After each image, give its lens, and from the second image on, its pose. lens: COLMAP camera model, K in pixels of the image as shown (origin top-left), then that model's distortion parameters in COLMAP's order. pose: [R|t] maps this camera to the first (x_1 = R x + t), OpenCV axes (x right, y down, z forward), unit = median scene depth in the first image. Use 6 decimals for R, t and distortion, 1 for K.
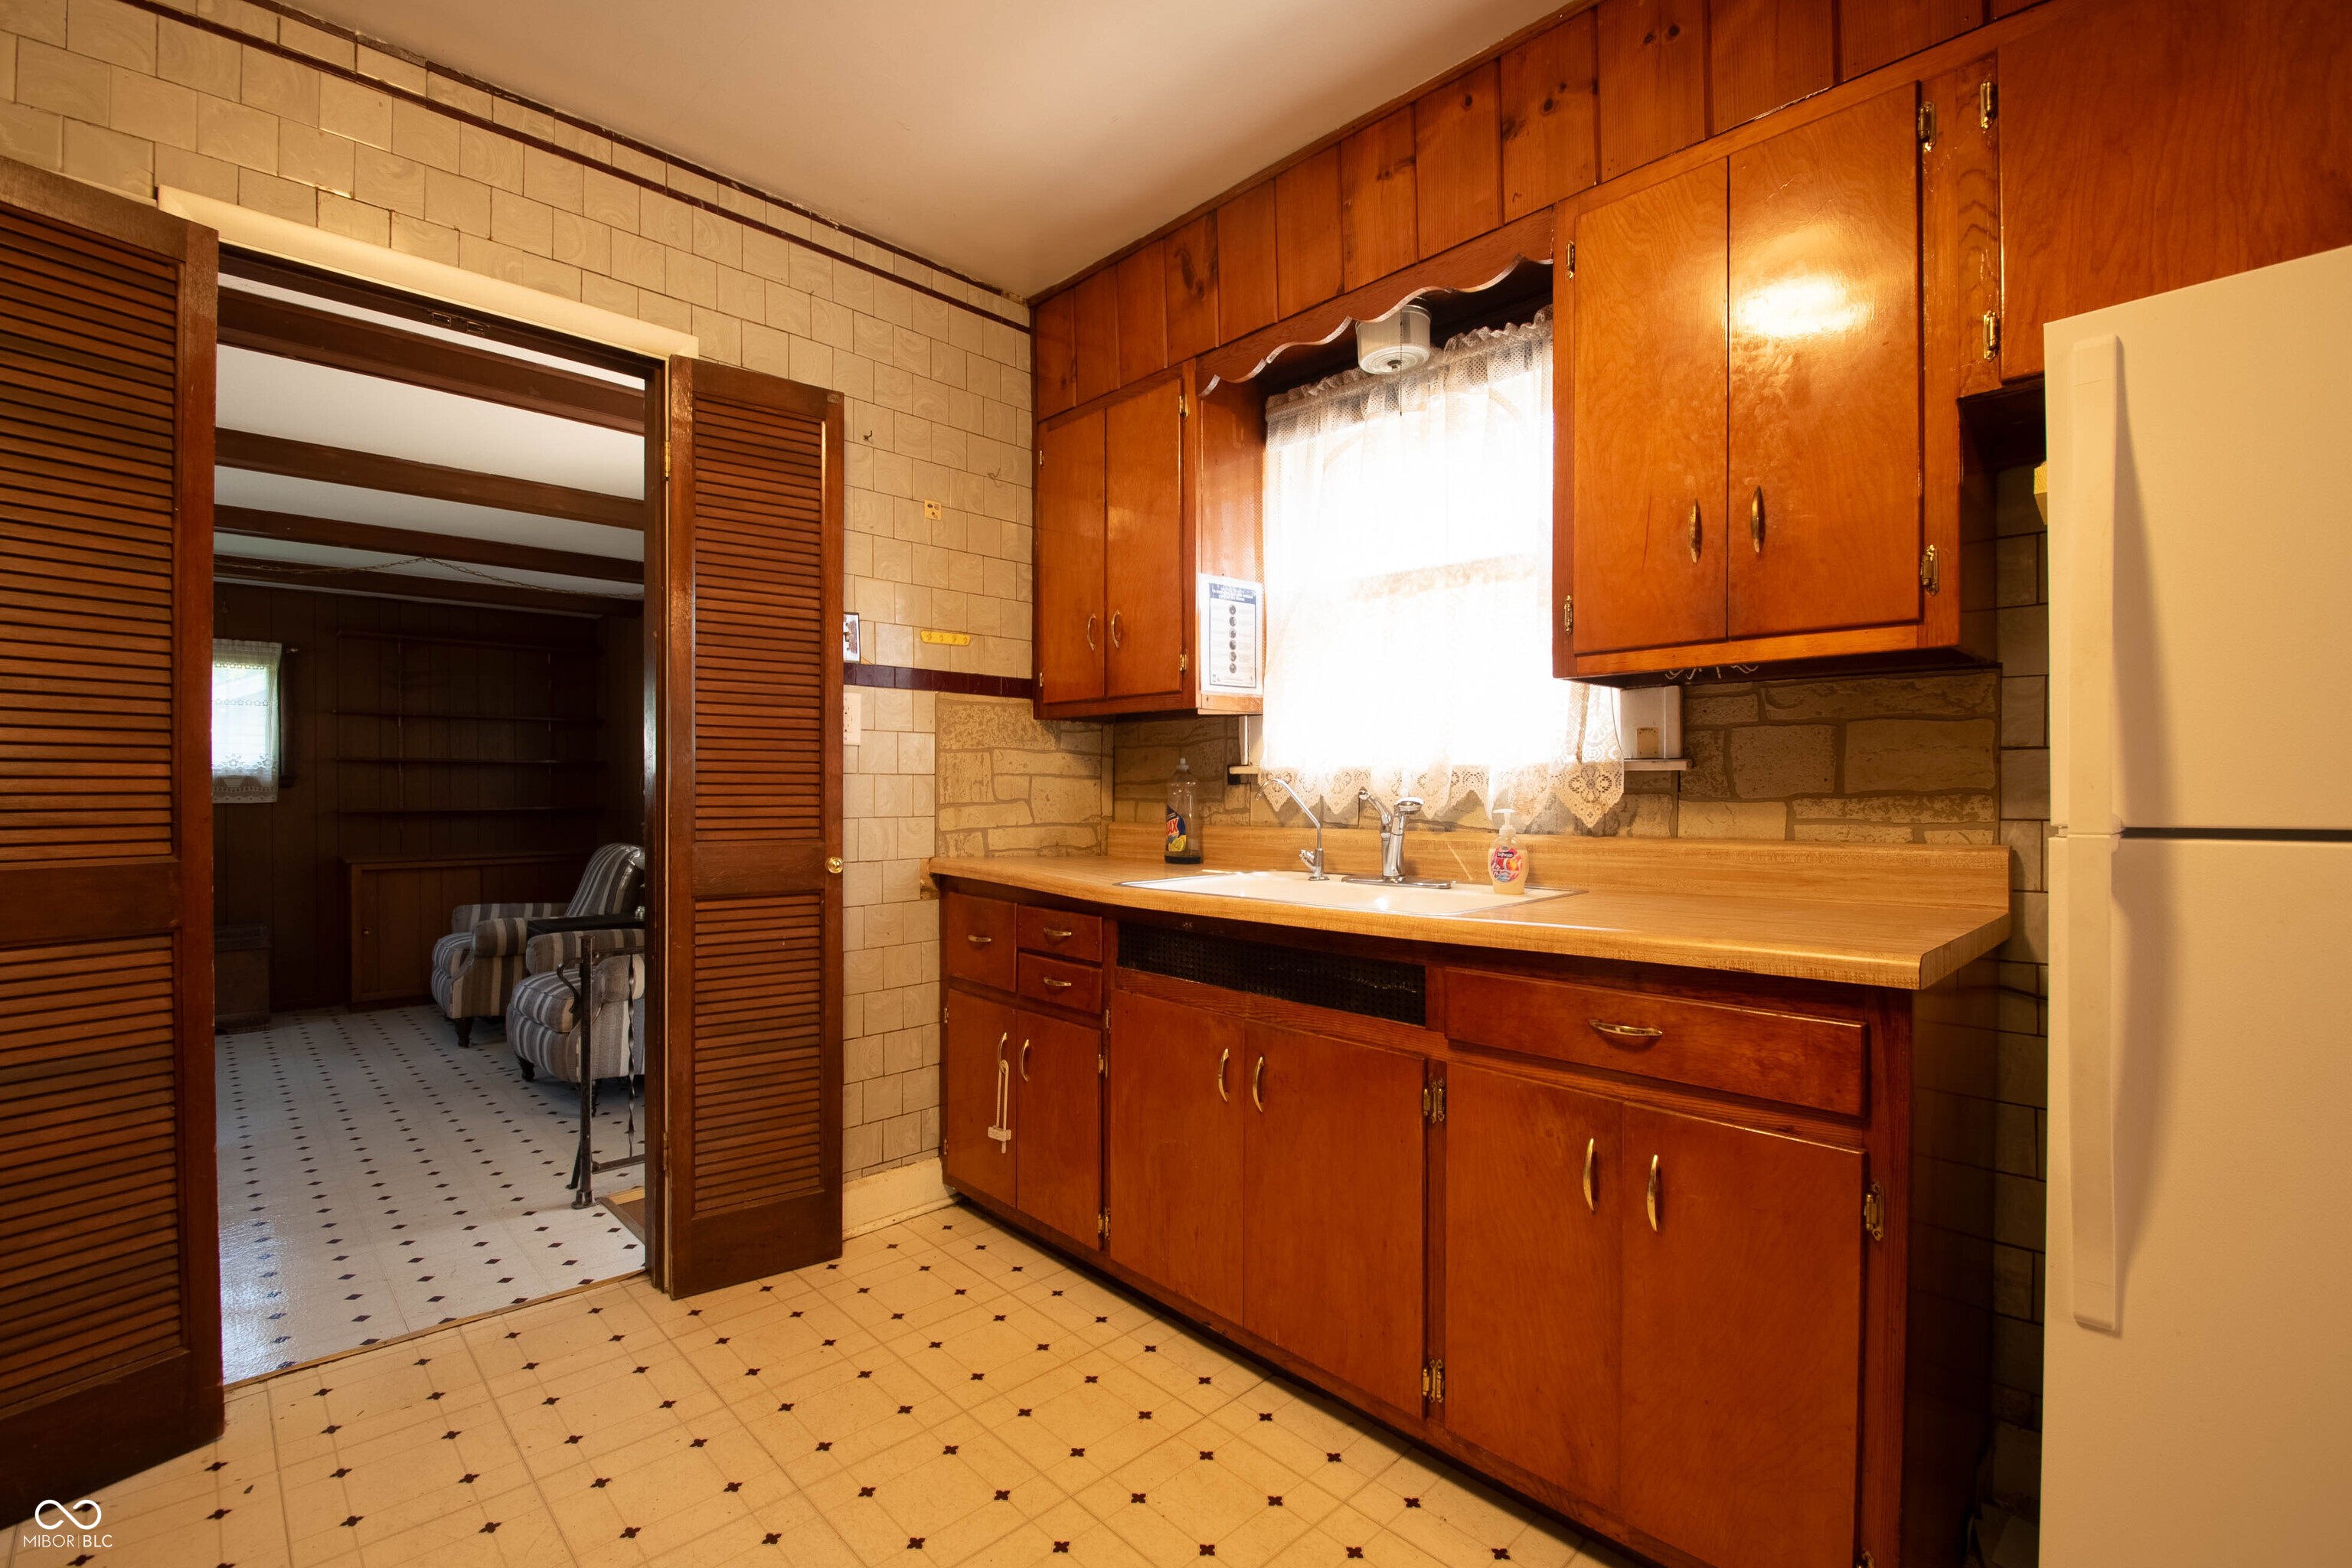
lens RADIAL K [[1034.1, 0, 1173.7], [0, 1034.1, 795.8], [0, 0, 1]] dist [0.004555, -0.011691]
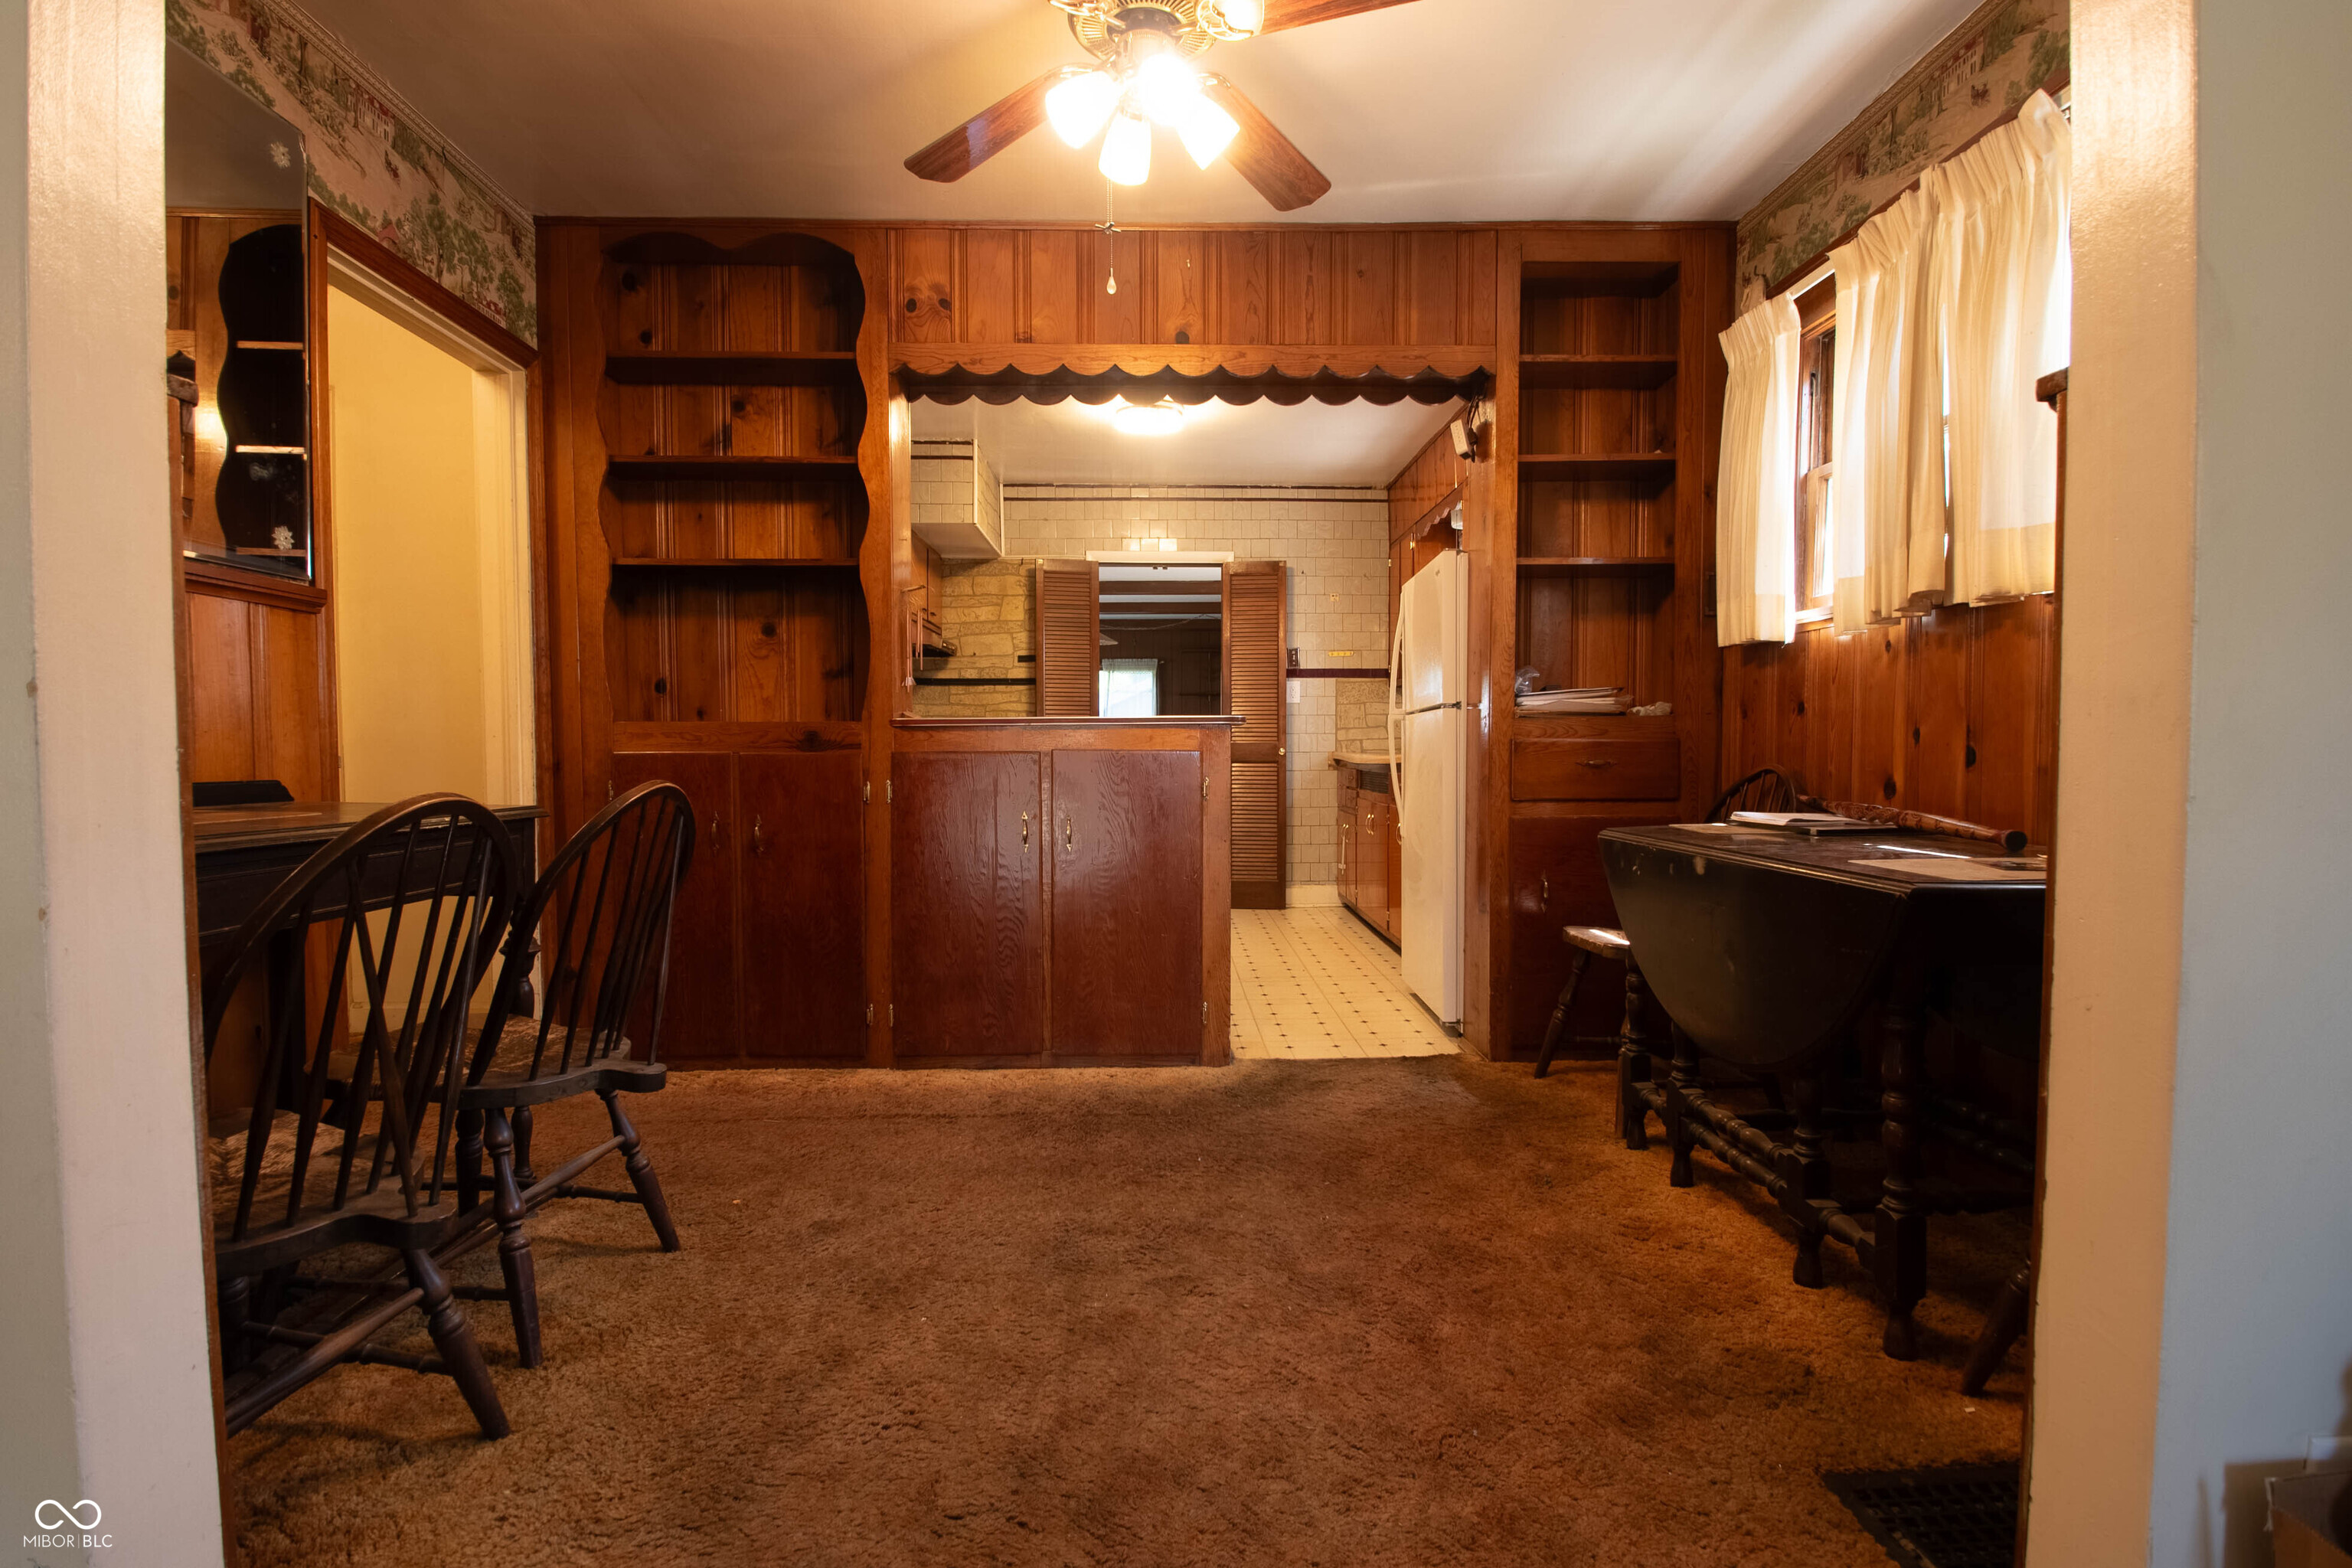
lens RADIAL K [[1102.6, 0, 1177.1], [0, 1102.6, 793.3], [0, 0, 1]] dist [-0.005171, -0.010823]
pose [[0.736991, 0.021164, -0.675571, 1.196503], [-0.000404, 0.999523, 0.030871, 0.079973], [0.675903, -0.022479, 0.736648, -1.055725]]
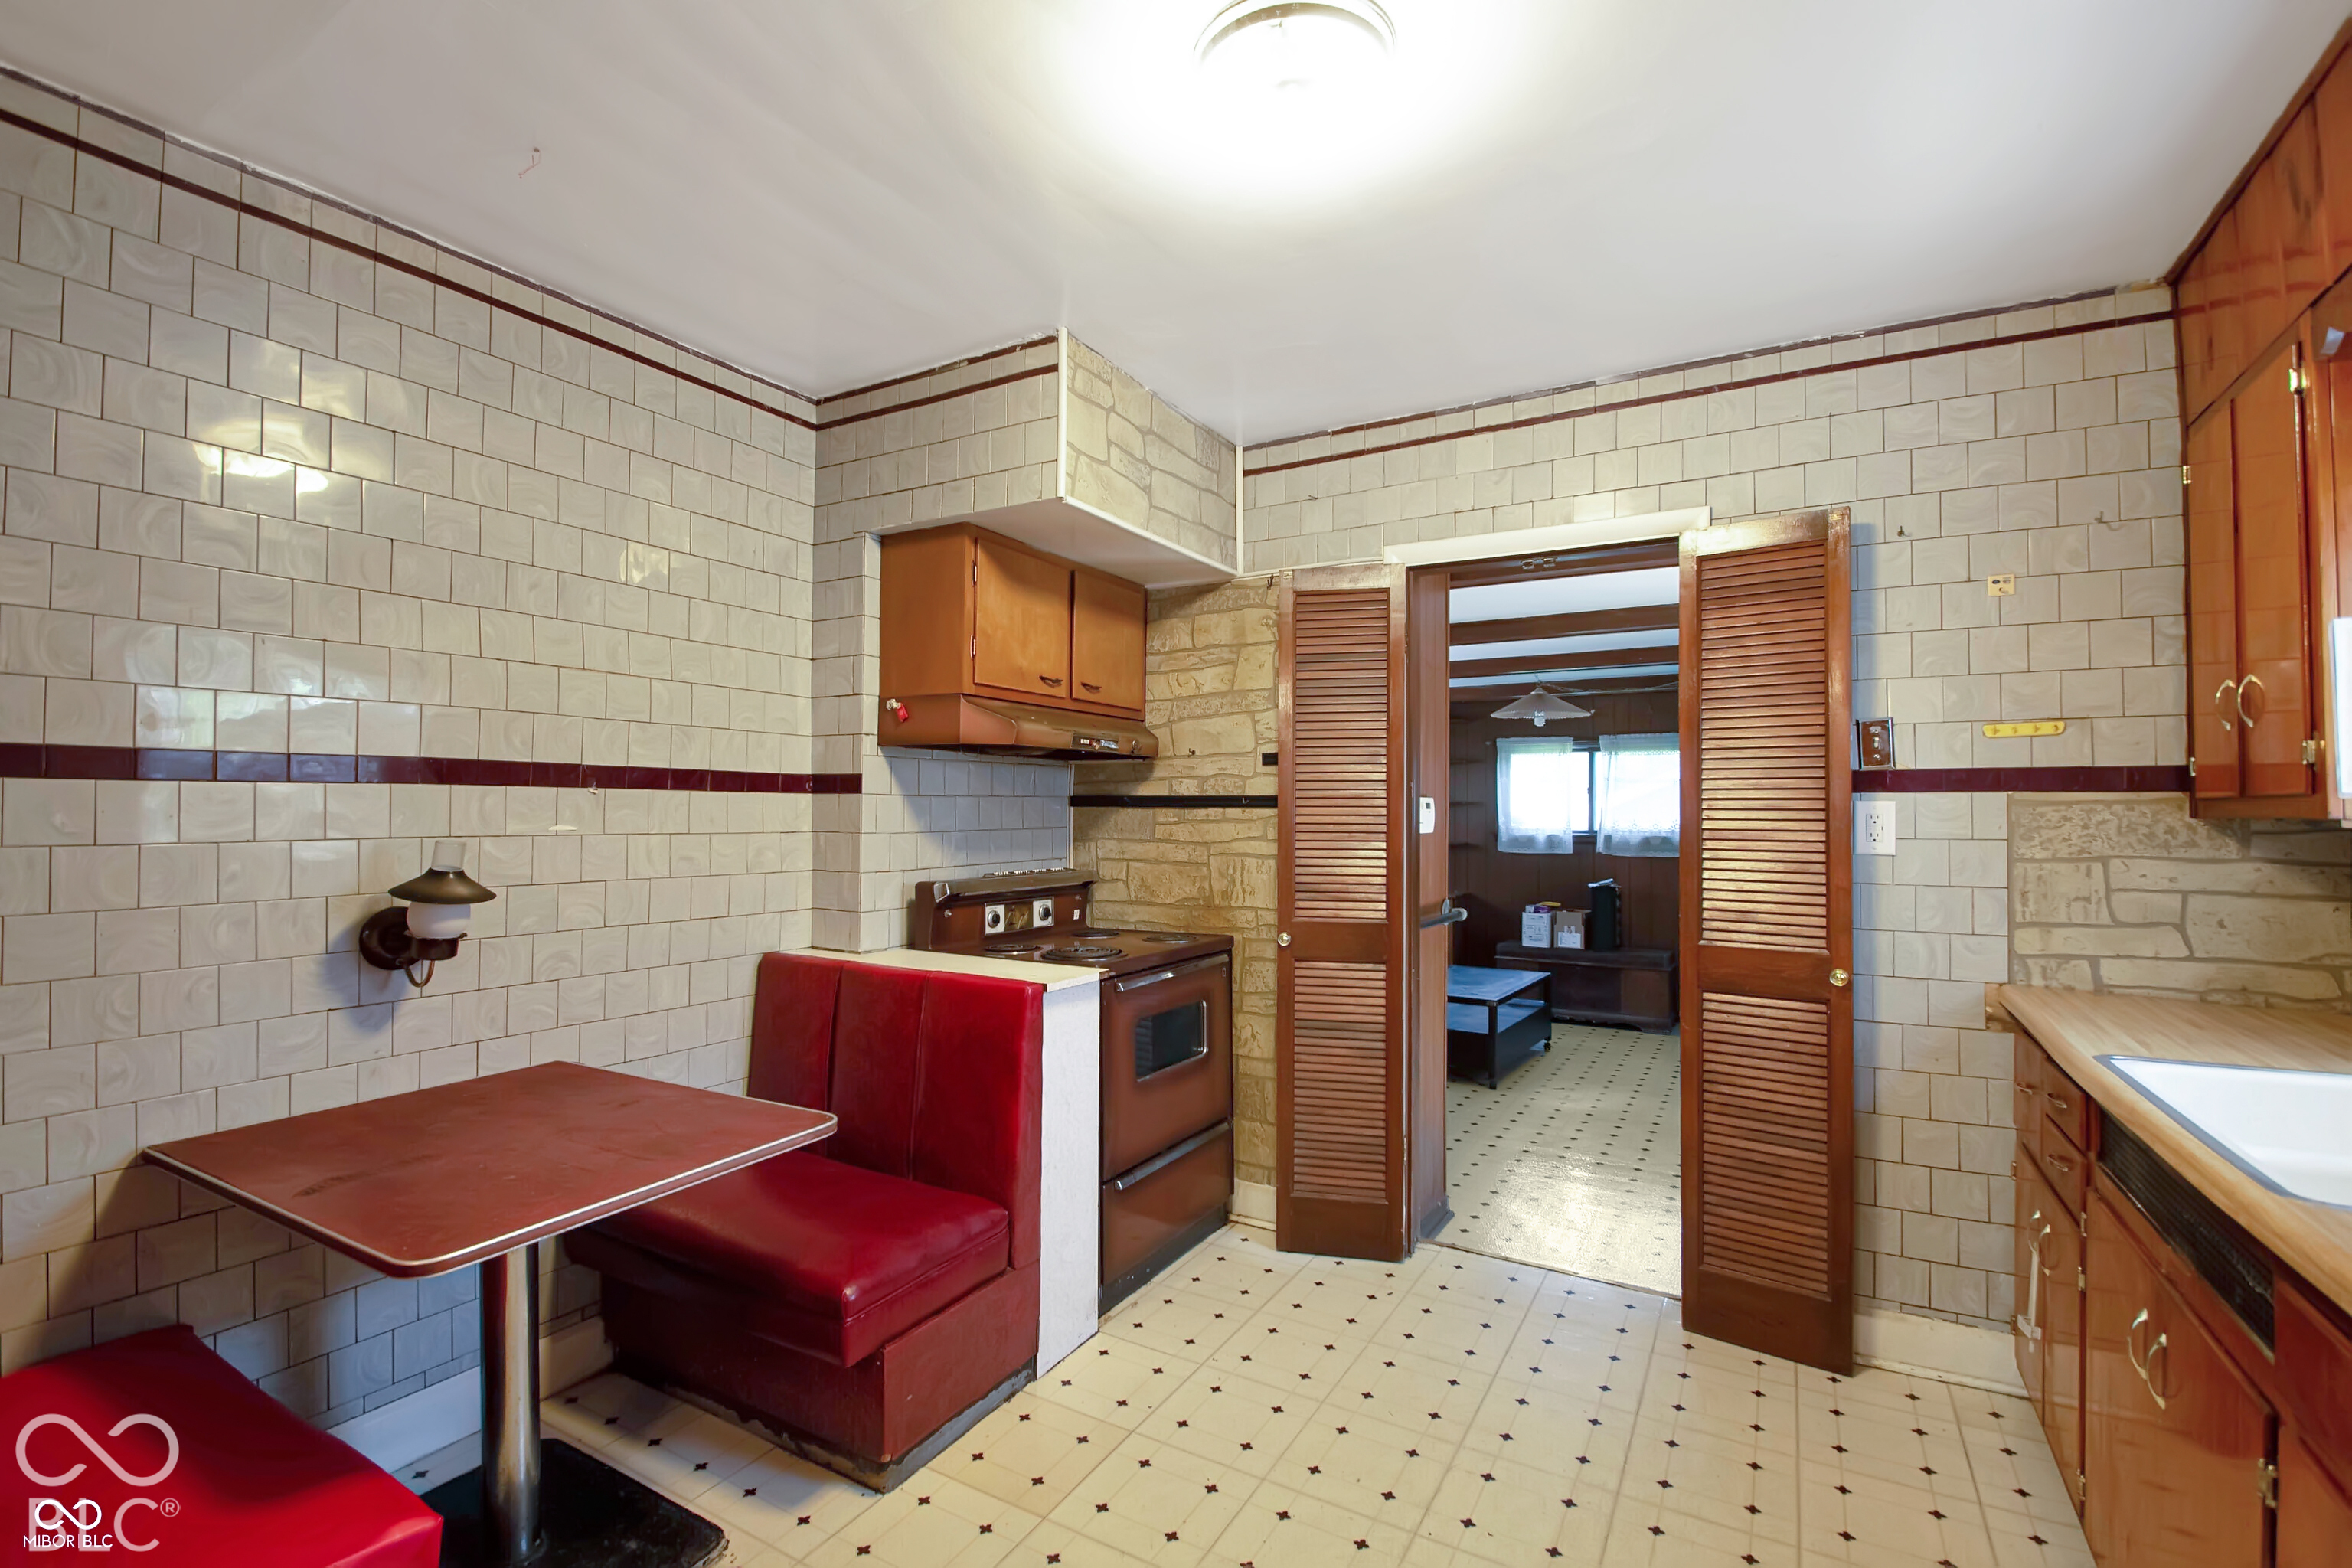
lens RADIAL K [[1034.1, 0, 1177.6], [0, 1034.1, 793.8], [0, 0, 1]] dist [0.004555, -0.011691]
pose [[0.277811, -0.020916, -0.960408, 0.428121], [-0.013292, 0.999584, -0.025614, -0.071283], [0.960544, 0.019881, 0.277417, 0.094667]]
